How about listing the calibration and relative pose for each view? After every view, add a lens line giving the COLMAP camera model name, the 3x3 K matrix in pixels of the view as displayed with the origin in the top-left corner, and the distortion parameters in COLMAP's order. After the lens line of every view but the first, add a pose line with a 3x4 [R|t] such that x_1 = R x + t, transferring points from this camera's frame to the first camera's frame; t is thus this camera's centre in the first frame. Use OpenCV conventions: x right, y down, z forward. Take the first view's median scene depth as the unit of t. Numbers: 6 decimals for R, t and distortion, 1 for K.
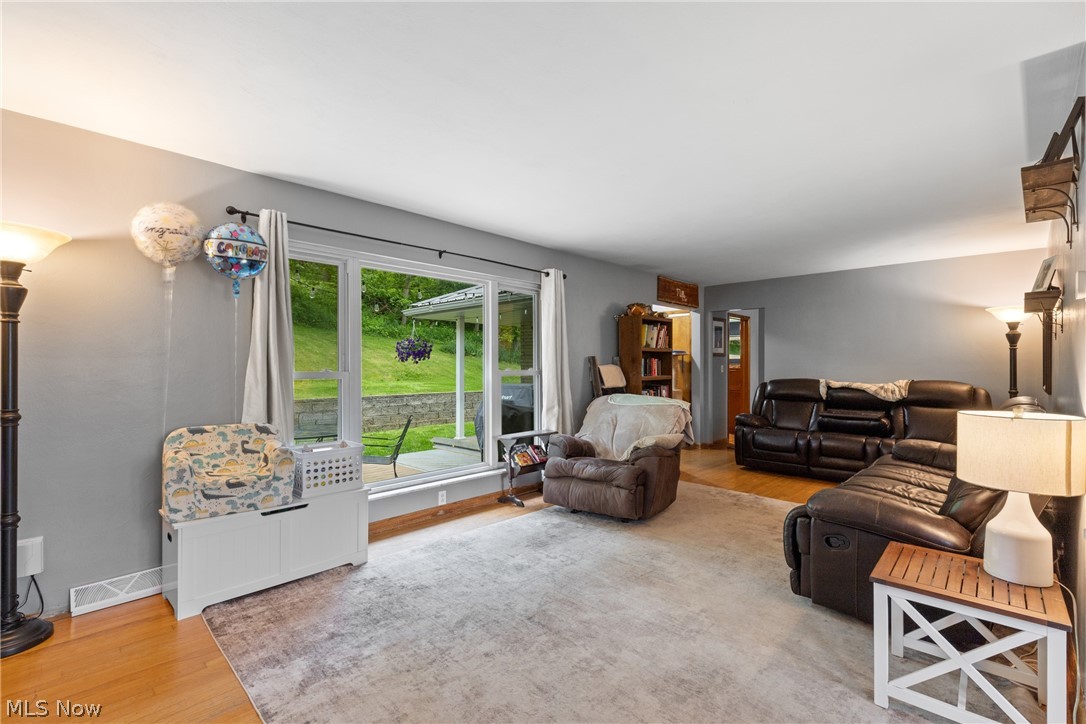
lens RADIAL K [[485.9, 0, 540.3], [0, 485.9, 366.7], [0, 0, 1]] dist [0.004165, -0.001393]
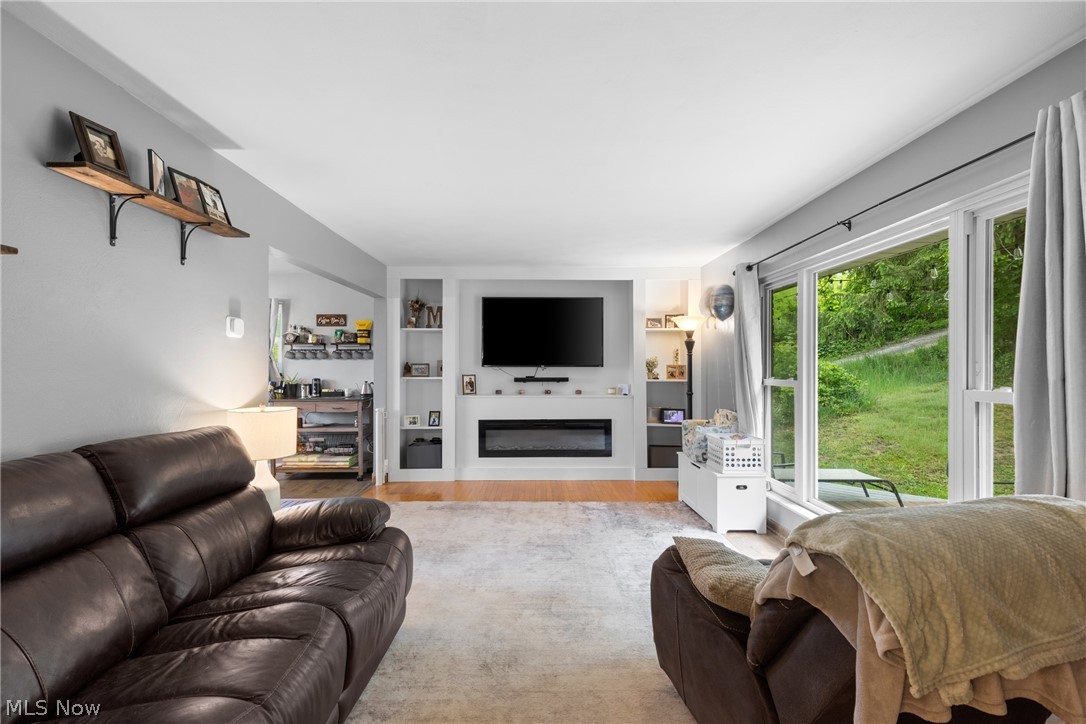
lens RADIAL K [[485.9, 0, 543.2], [0, 485.9, 360.2], [0, 0, 1]] dist [0.004165, -0.001393]
pose [[-0.700914, -0.012622, -0.713134, 0.895032], [-0.002471, 0.999880, -0.015268, -0.020844], [0.713241, -0.008940, -0.700862, 1.650255]]
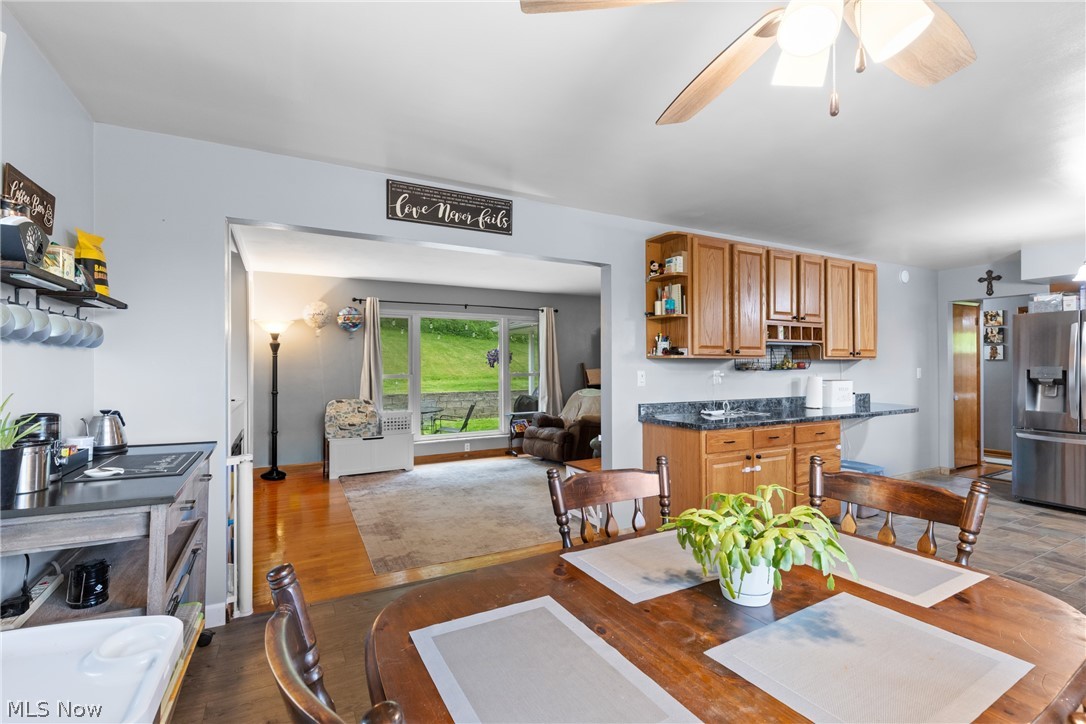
lens RADIAL K [[485.9, 0, 540.4], [0, 485.9, 361.7], [0, 0, 1]] dist [0.004165, -0.001393]
pose [[0.953435, -0.007578, -0.301503, 0.793944], [0.004996, 0.999944, -0.009333, -0.023955], [0.301557, 0.007392, 0.953419, -0.796060]]
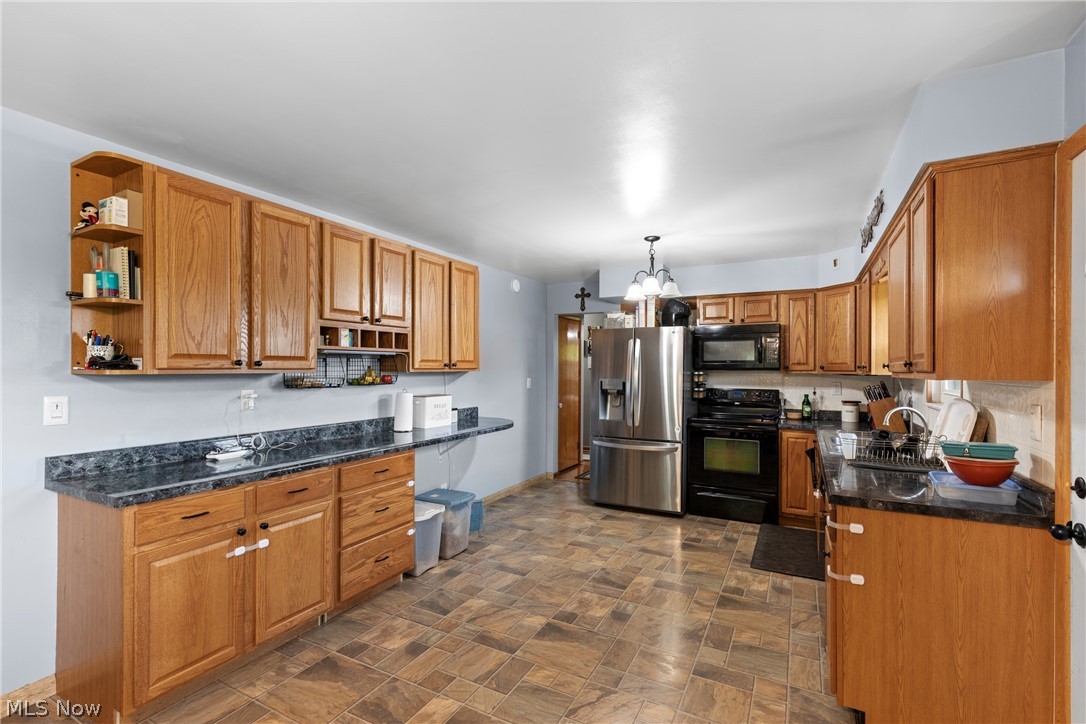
lens RADIAL K [[485.9, 0, 544.1], [0, 485.9, 366.9], [0, 0, 1]] dist [0.004165, -0.001393]
pose [[0.957580, 0.000296, 0.288169, 1.146008], [-0.000266, 1.000000, -0.000145, -0.054230], [-0.288169, 0.000062, 0.957580, -0.375576]]
